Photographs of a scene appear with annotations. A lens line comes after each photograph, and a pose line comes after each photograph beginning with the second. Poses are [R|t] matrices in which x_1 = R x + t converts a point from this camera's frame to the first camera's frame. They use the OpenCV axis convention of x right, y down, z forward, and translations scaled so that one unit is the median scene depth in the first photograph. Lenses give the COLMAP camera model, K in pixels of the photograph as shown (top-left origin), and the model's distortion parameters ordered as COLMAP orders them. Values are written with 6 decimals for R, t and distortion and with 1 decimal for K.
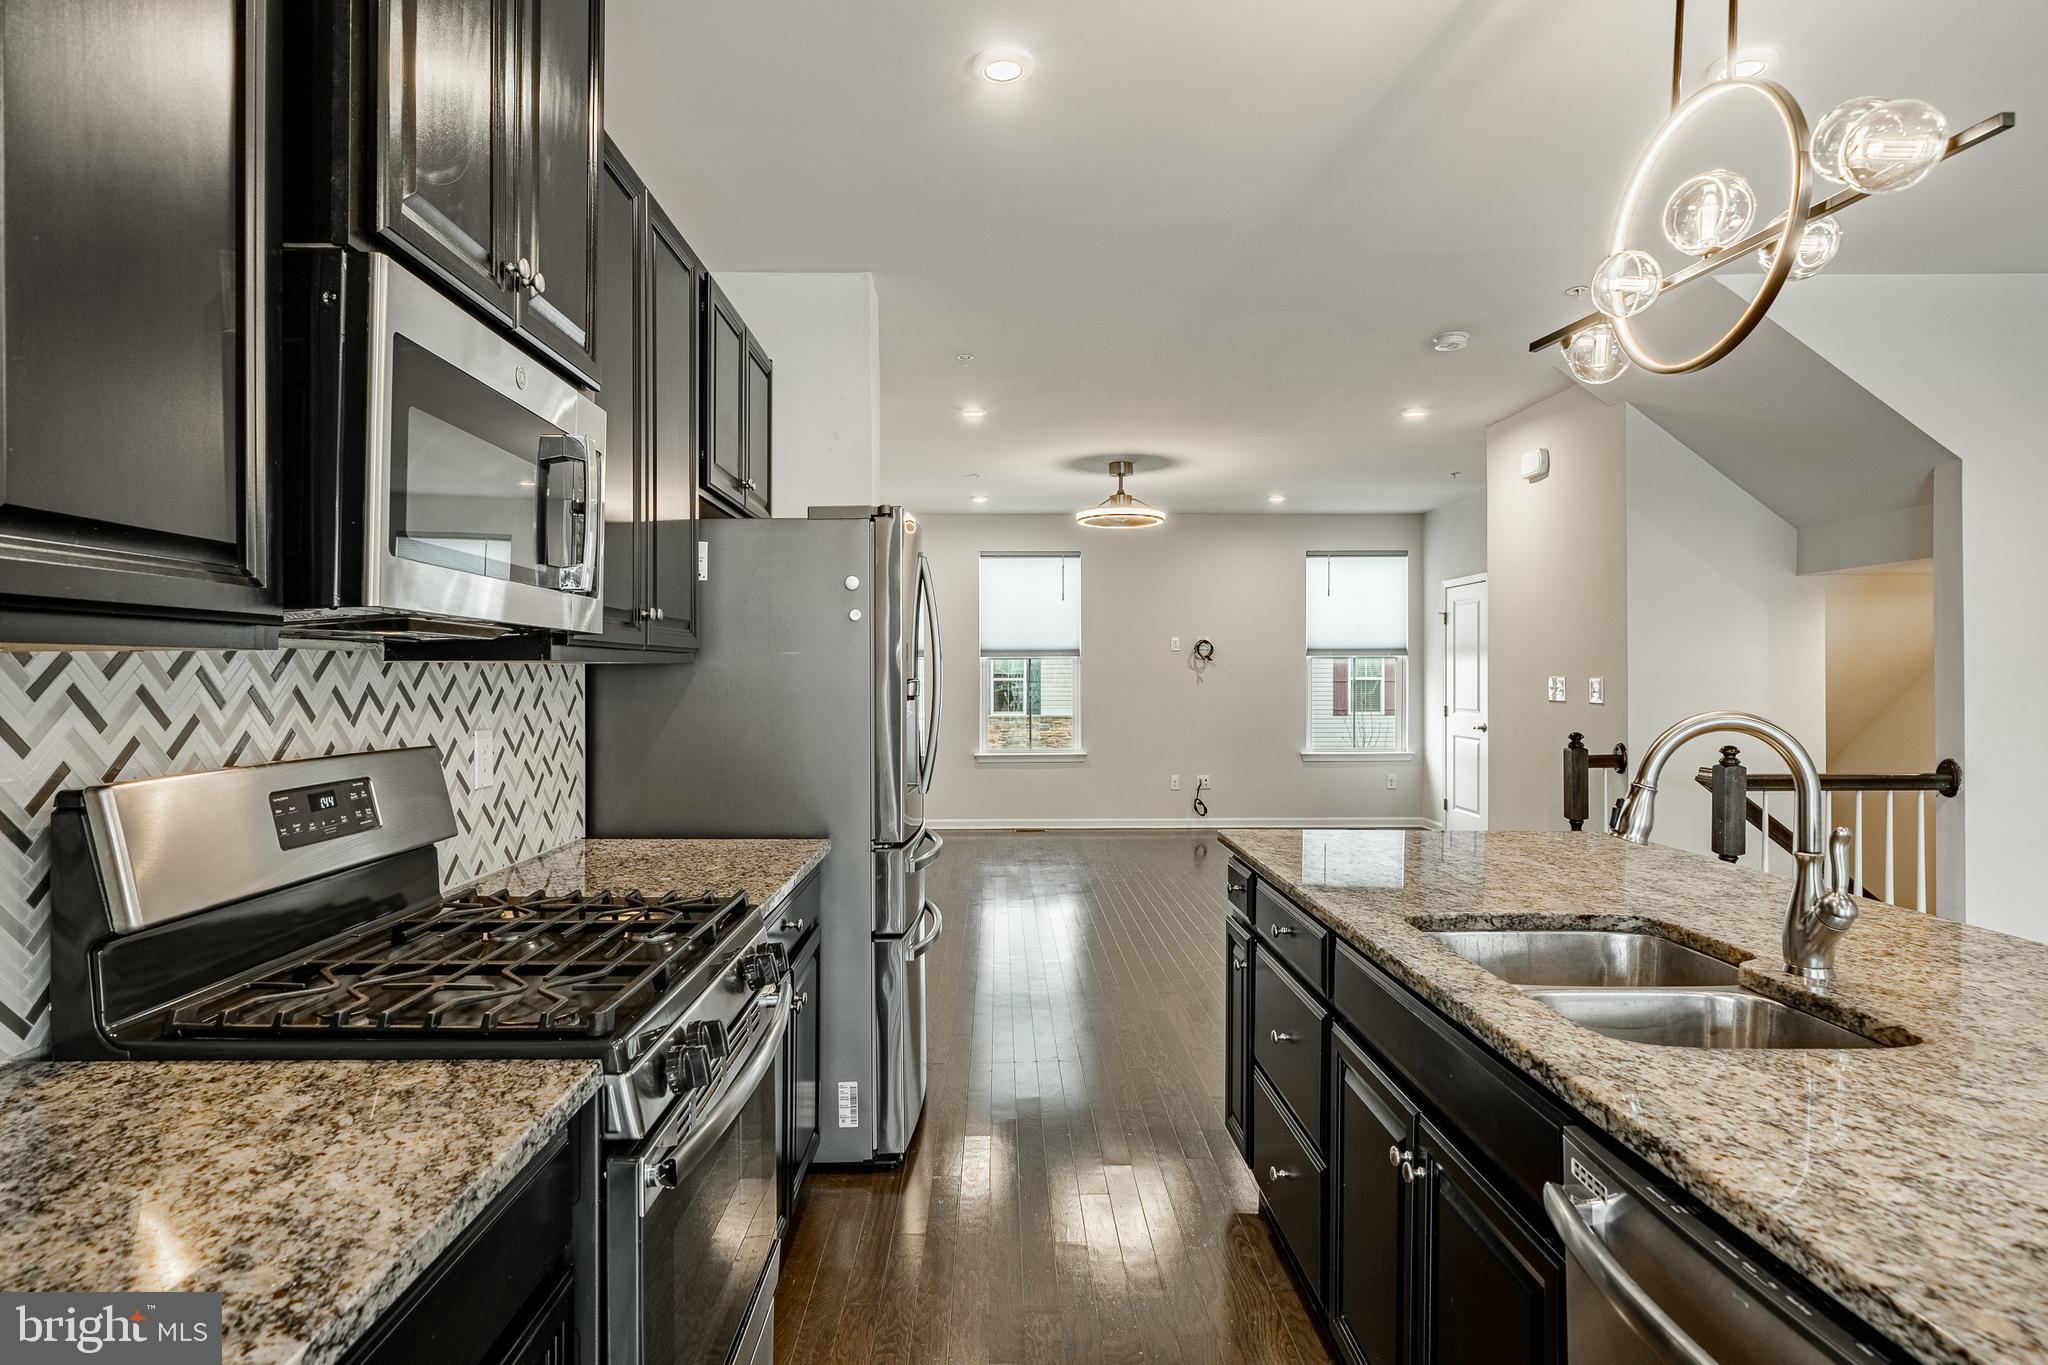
lens RADIAL K [[1130.5, 0, 1025.8], [0, 1130.5, 680.6], [0, 0, 1]] dist [0.007736, -0.000707]
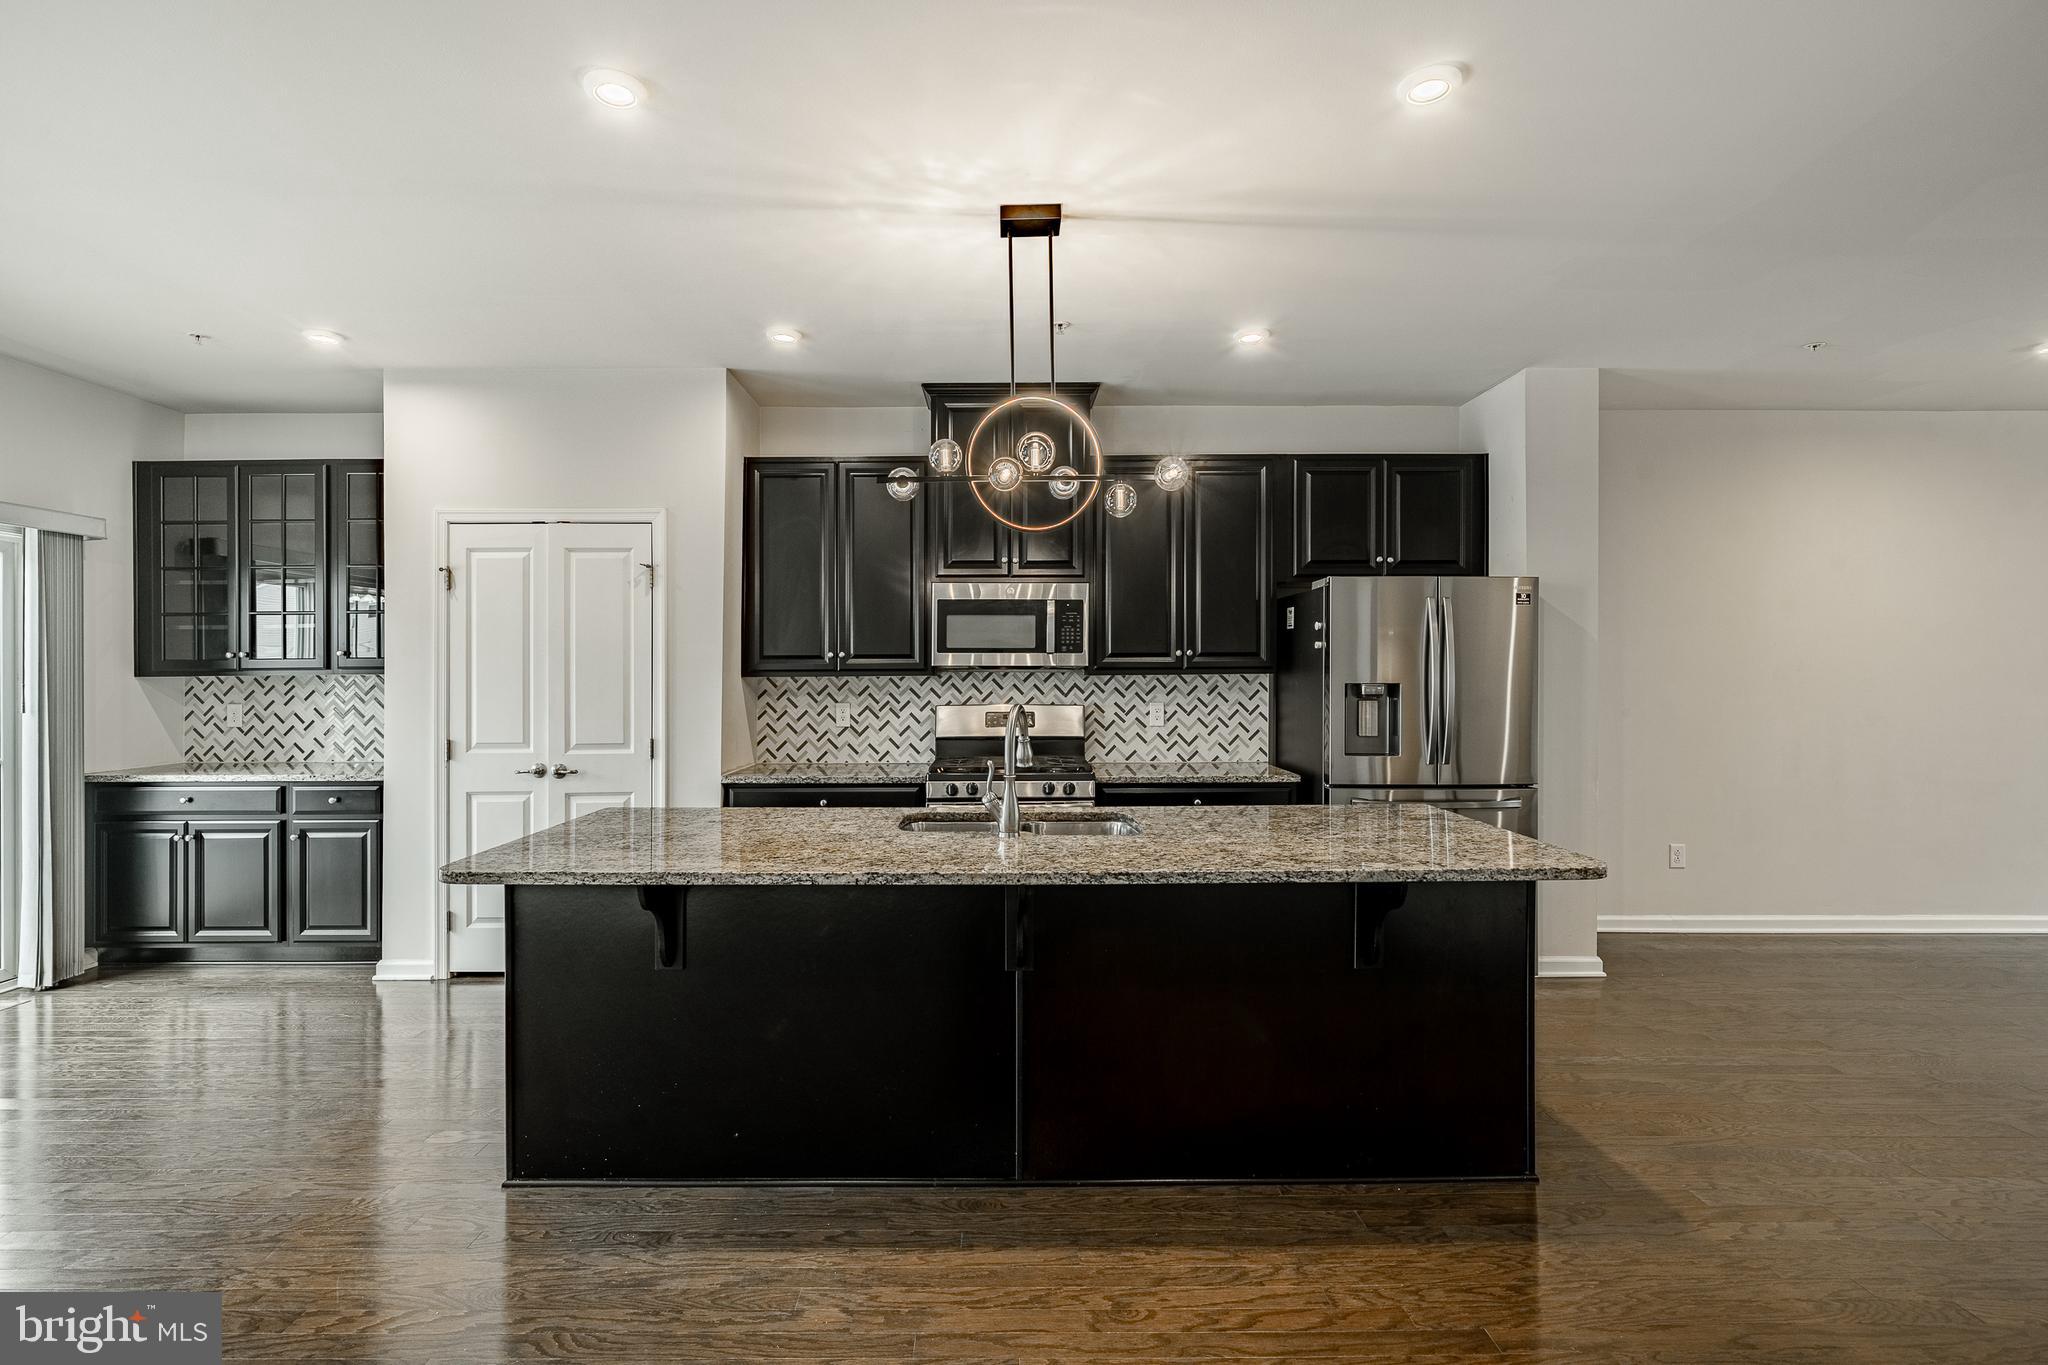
lens RADIAL K [[983.3, 0, 1018.7], [0, 983.3, 672.5], [0, 0, 1]] dist [-0.002974, 0.000518]
pose [[0.009132, 0.000505, -0.999958, 1.345907], [-0.001761, 0.999998, 0.000489, -0.017809], [0.999957, 0.001756, 0.009133, 0.558701]]
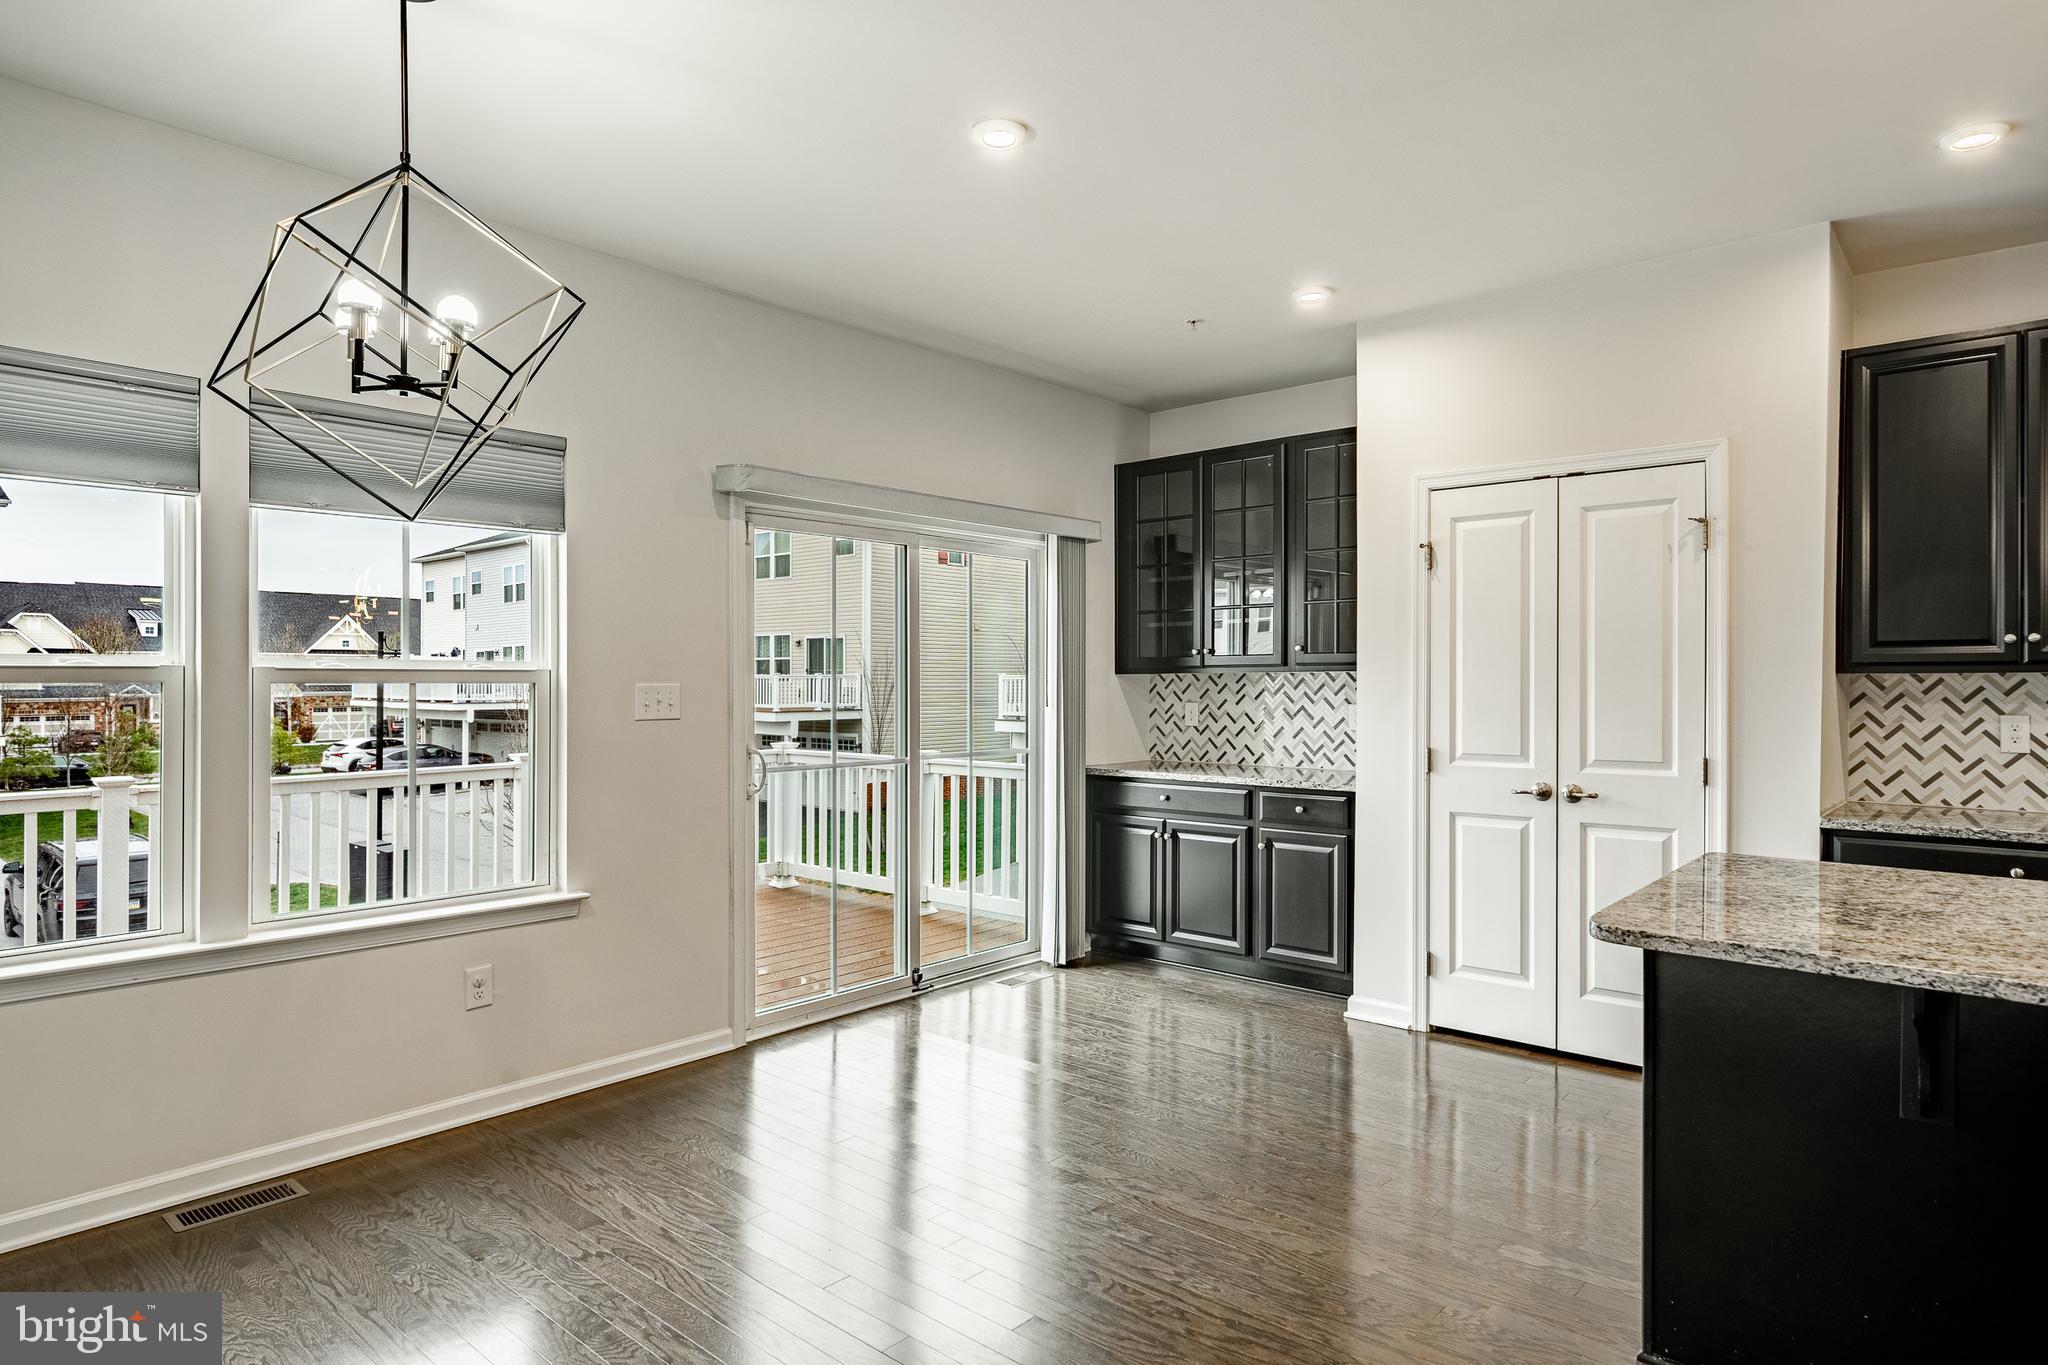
lens RADIAL K [[1172.1, 0, 1034.6], [0, 1172.1, 664.1], [0, 0, 1]] dist [0.010921, 0.000604]
pose [[-0.651131, -0.006416, -0.758938, 1.314486], [-0.000609, 0.999968, -0.007931, -0.008160], [0.758965, -0.004702, -0.651115, 0.295341]]
